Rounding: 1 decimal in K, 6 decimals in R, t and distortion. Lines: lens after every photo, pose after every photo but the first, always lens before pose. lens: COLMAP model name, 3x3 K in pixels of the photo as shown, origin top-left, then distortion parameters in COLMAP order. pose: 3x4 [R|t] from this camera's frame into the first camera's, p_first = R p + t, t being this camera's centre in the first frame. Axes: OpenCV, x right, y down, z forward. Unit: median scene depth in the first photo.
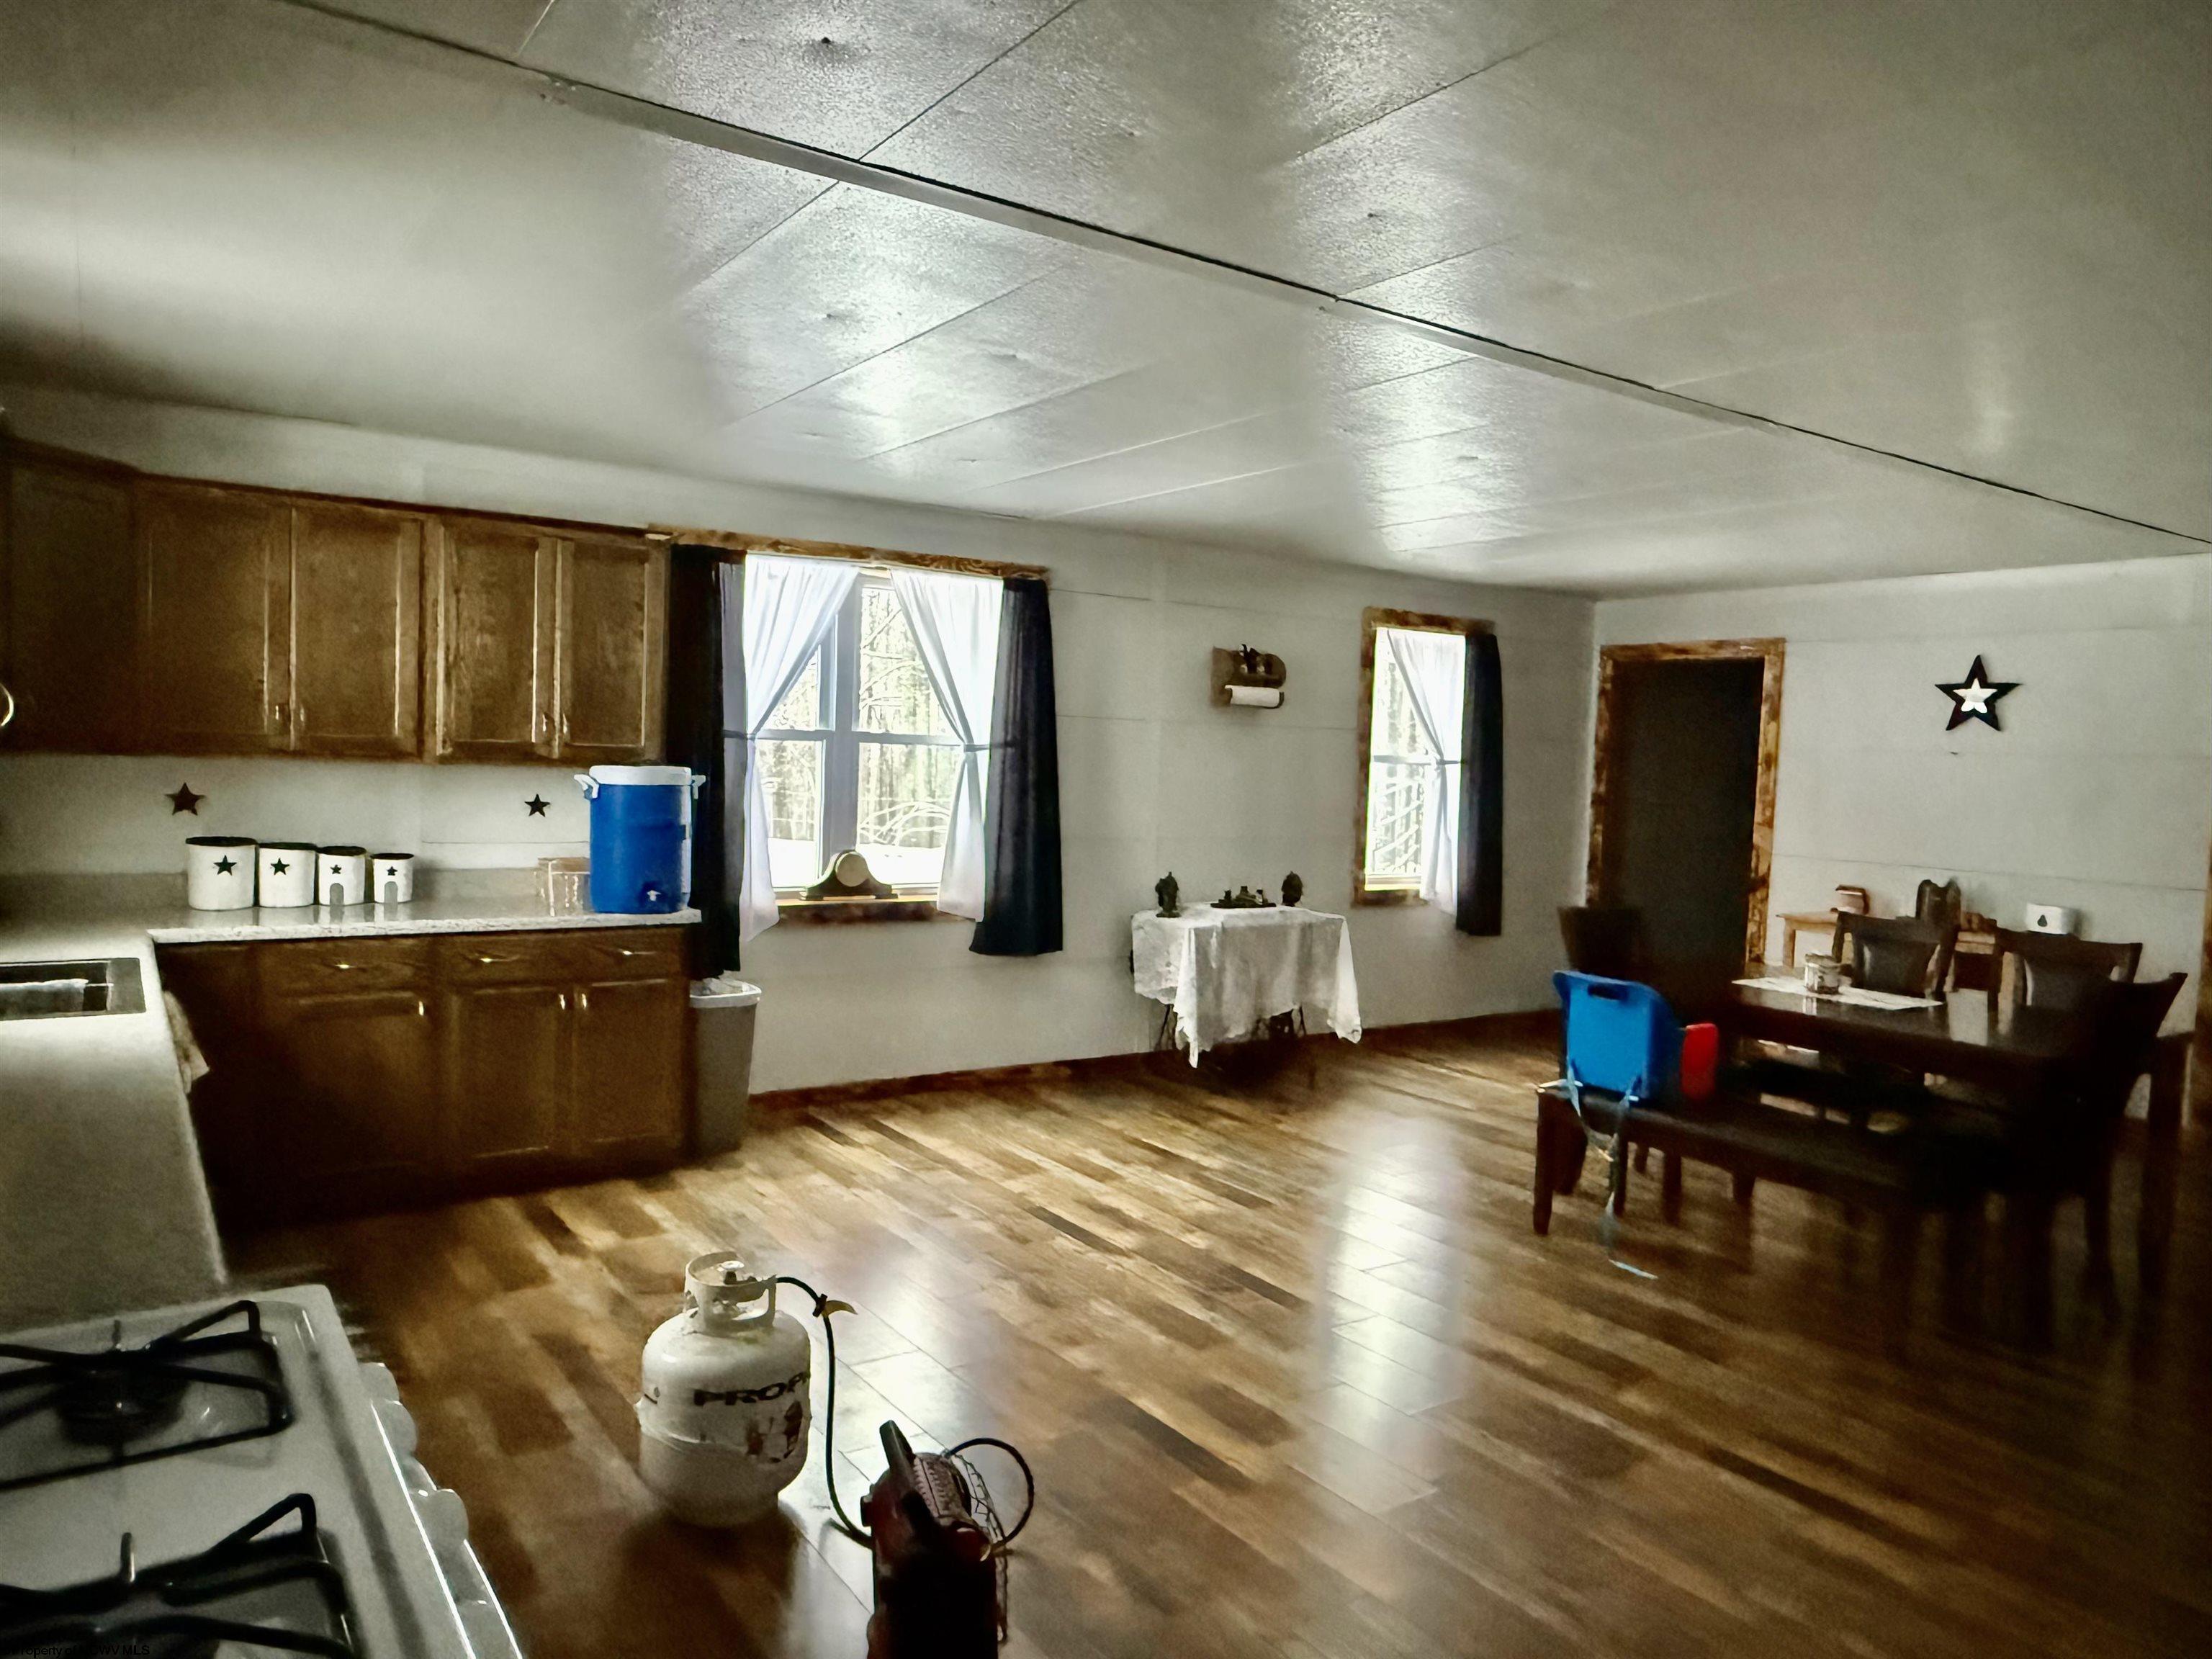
lens RADIAL K [[1476.3, 0, 1120.8], [0, 1476.3, 832.3], [0, 0, 1]] dist [-0.011650, 0.003419]
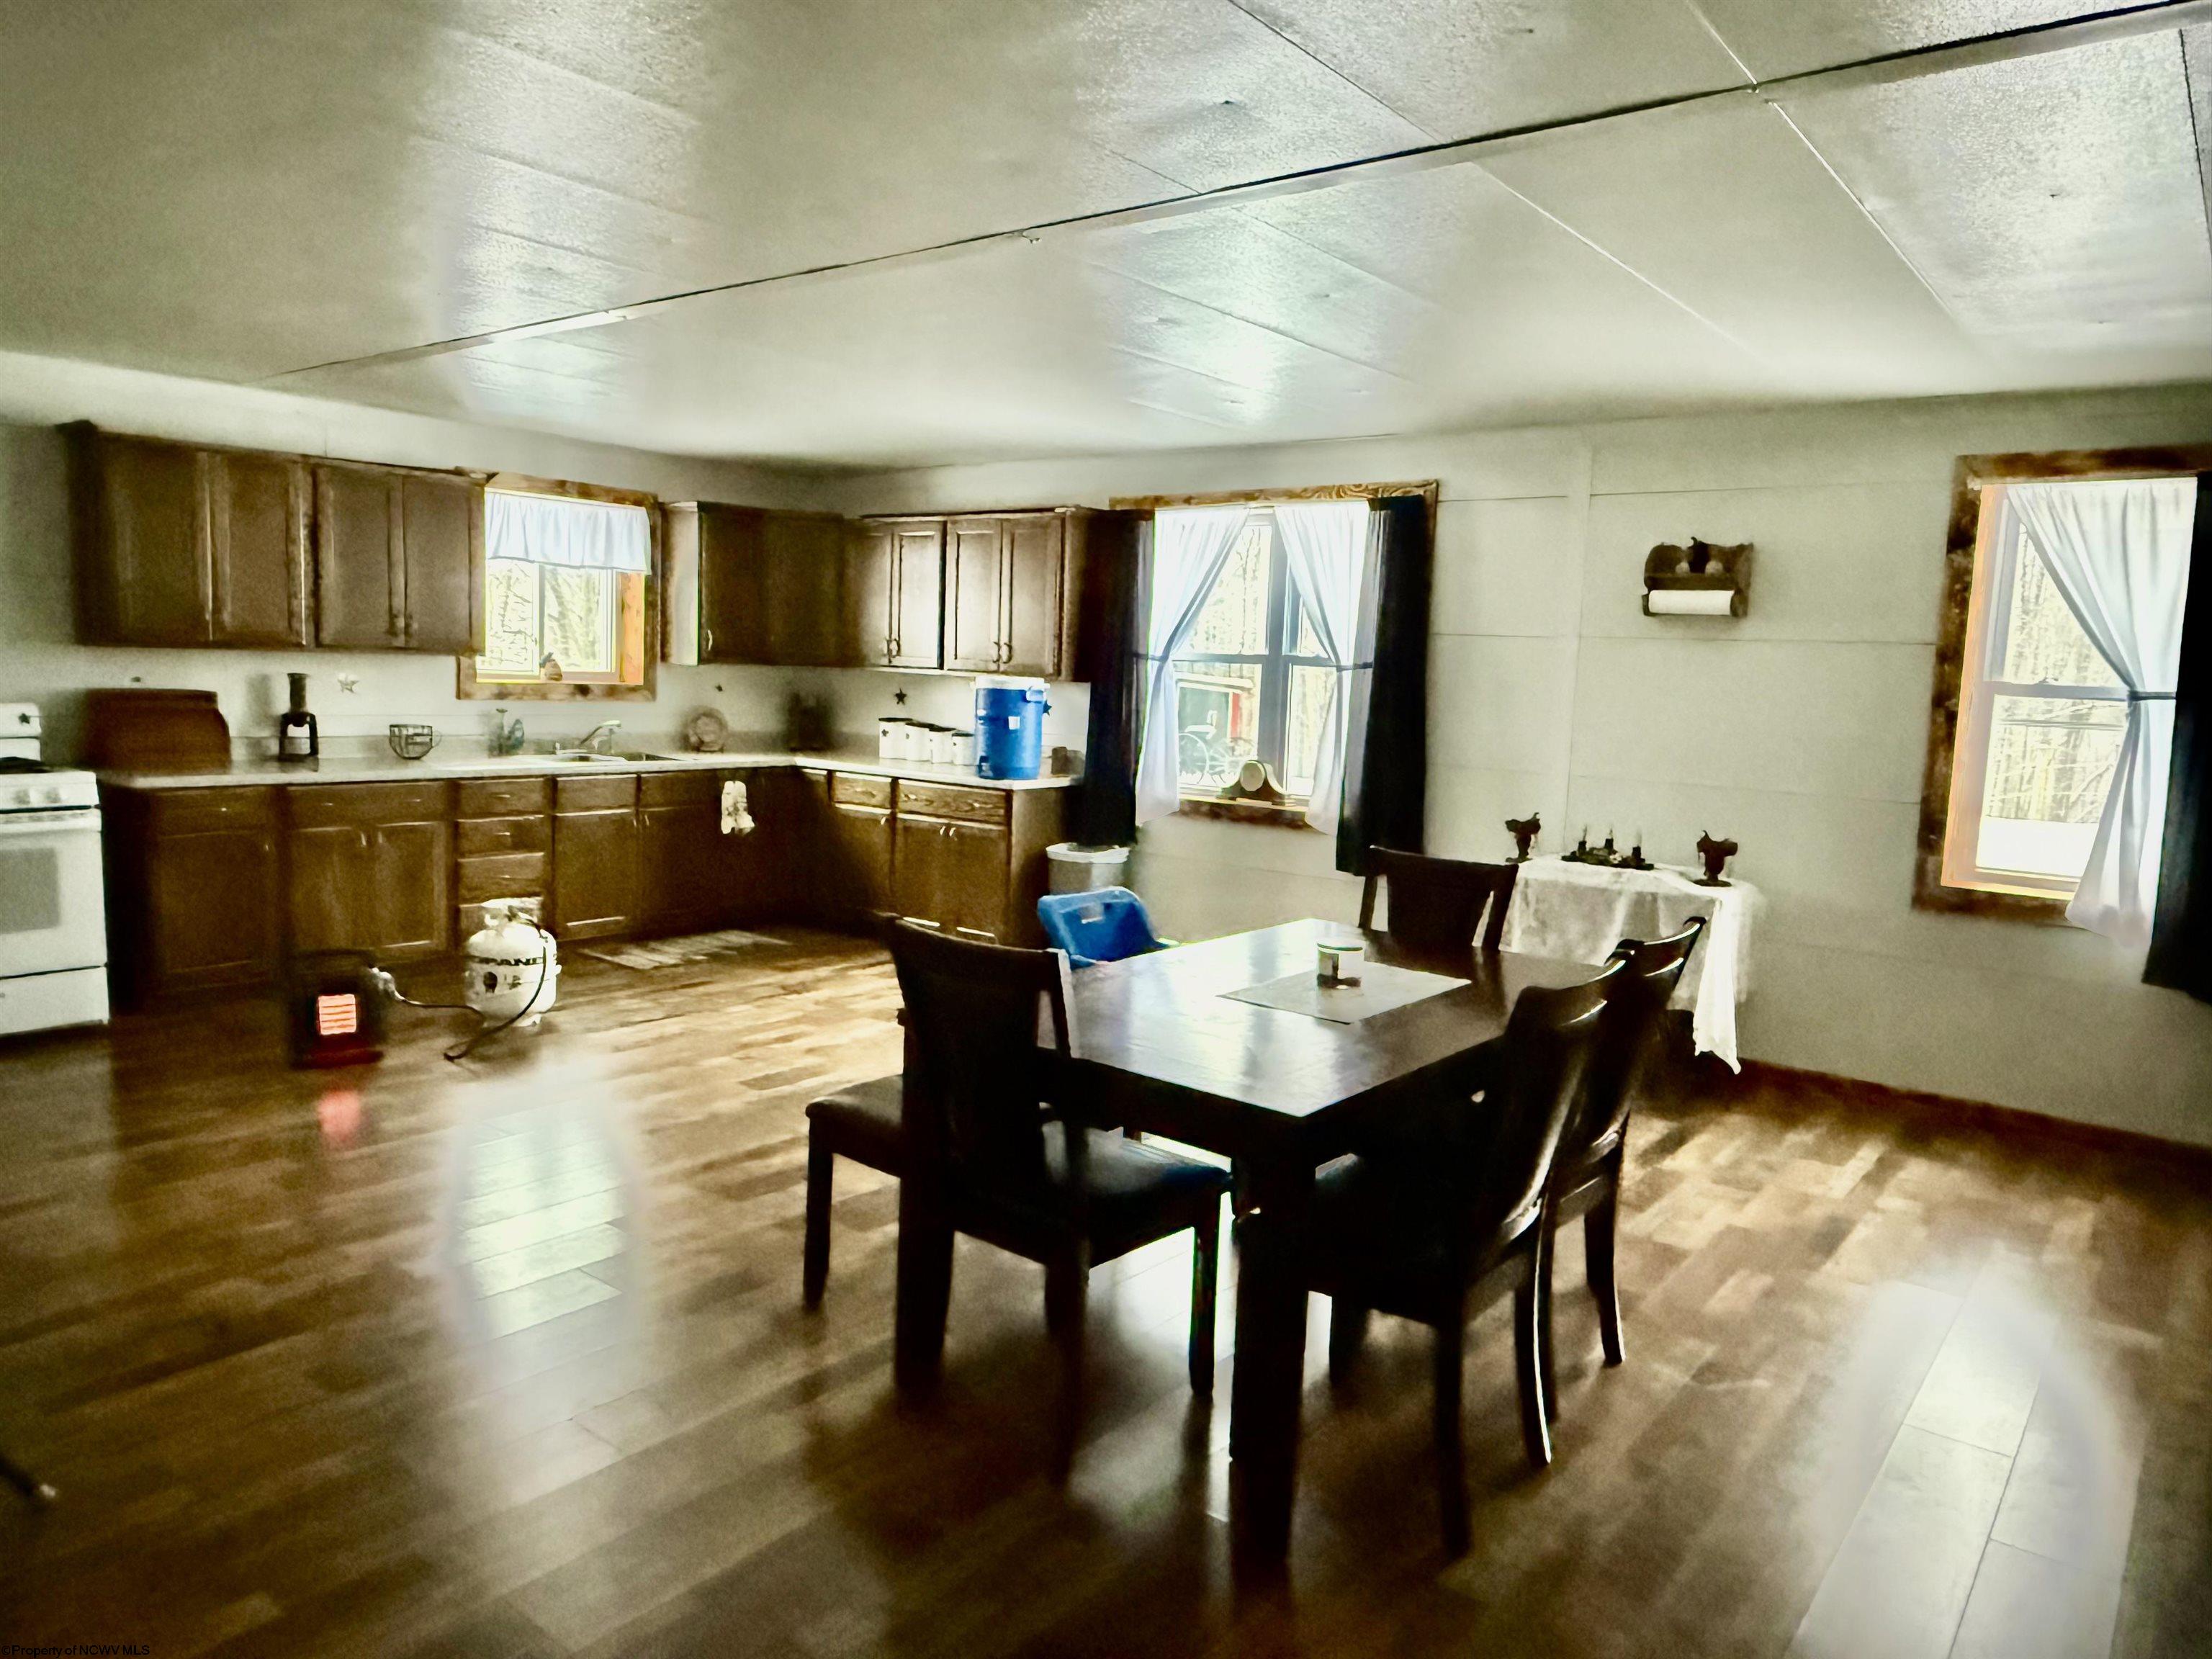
lens RADIAL K [[1476.3, 0, 1091.6], [0, 1476.3, 826.4], [0, 0, 1]] dist [-0.011650, 0.003419]
pose [[0.278179, 0.082031, -0.957020, 0.926126], [-0.082068, 0.994733, 0.061408, 0.004249], [0.957017, 0.061459, 0.283446, 0.595553]]
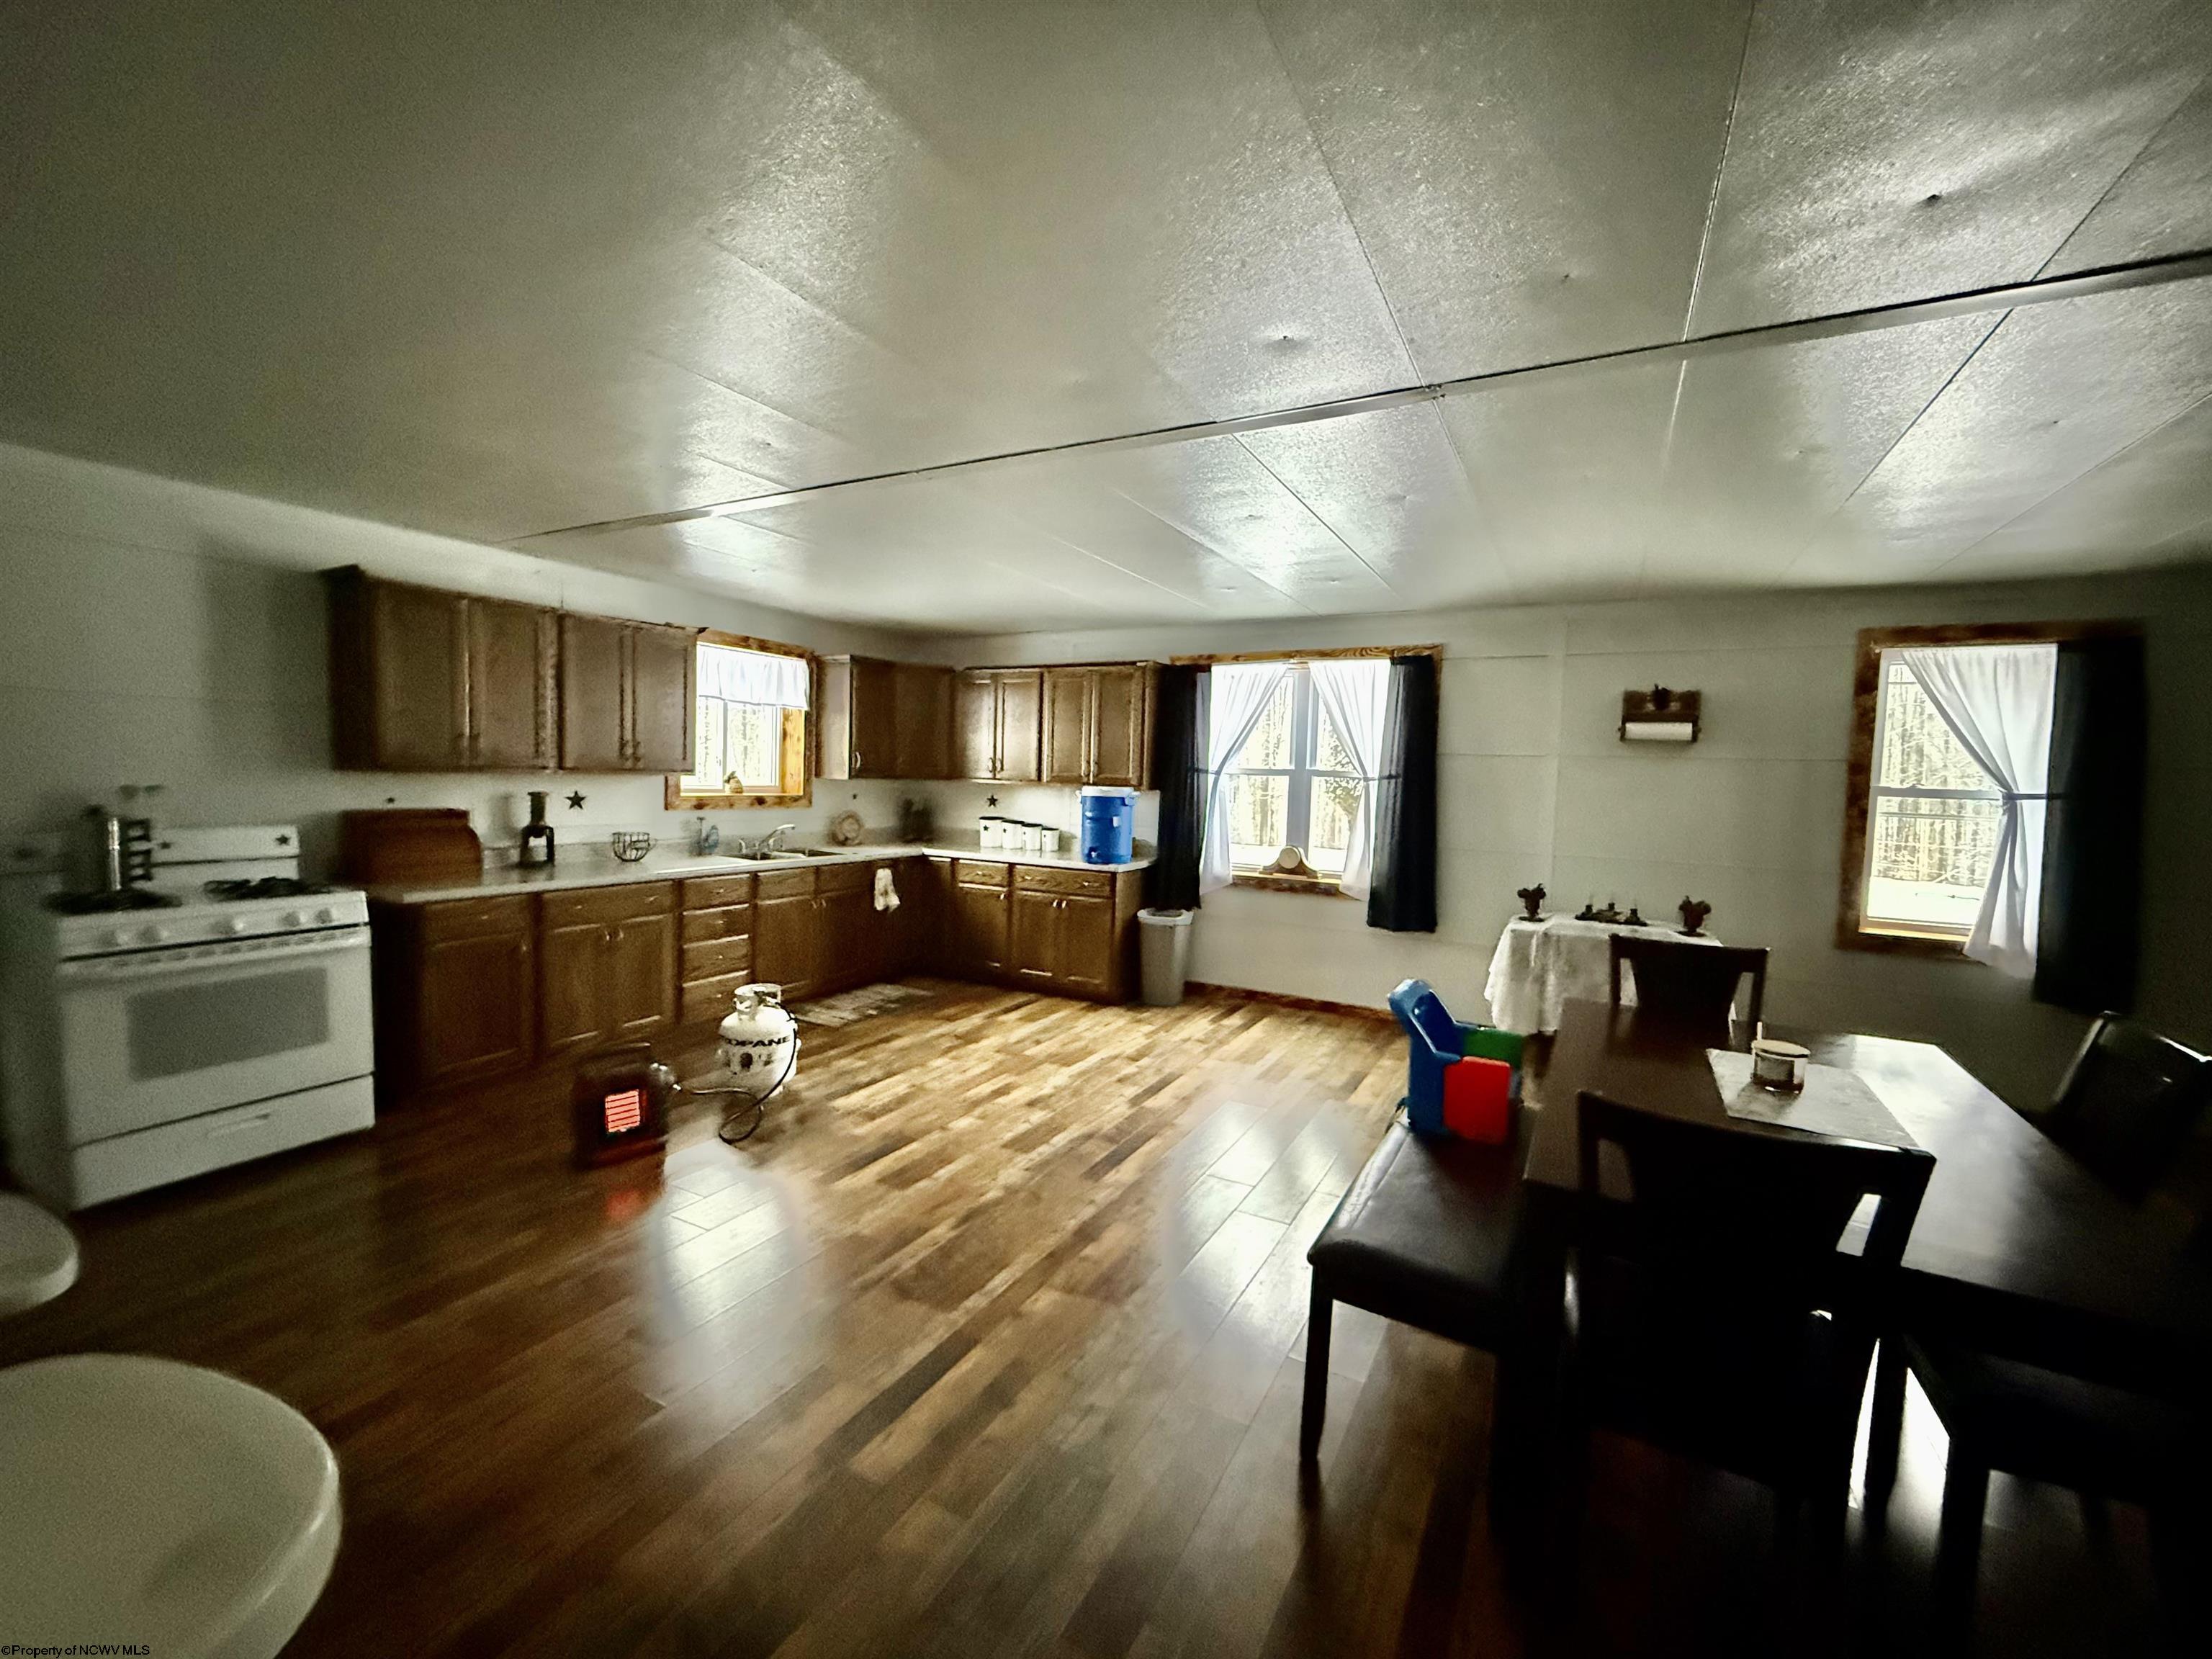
lens RADIAL K [[893.9, 0, 1110.0], [0, 893.9, 821.1], [0, 0, 1]] dist [-0.005459, 0.000005]
pose [[0.442564, 0.026555, -0.896343, 0.614352], [-0.064653, 0.997905, -0.002358, 0.001282], [0.894403, 0.058995, 0.443354, 0.433375]]
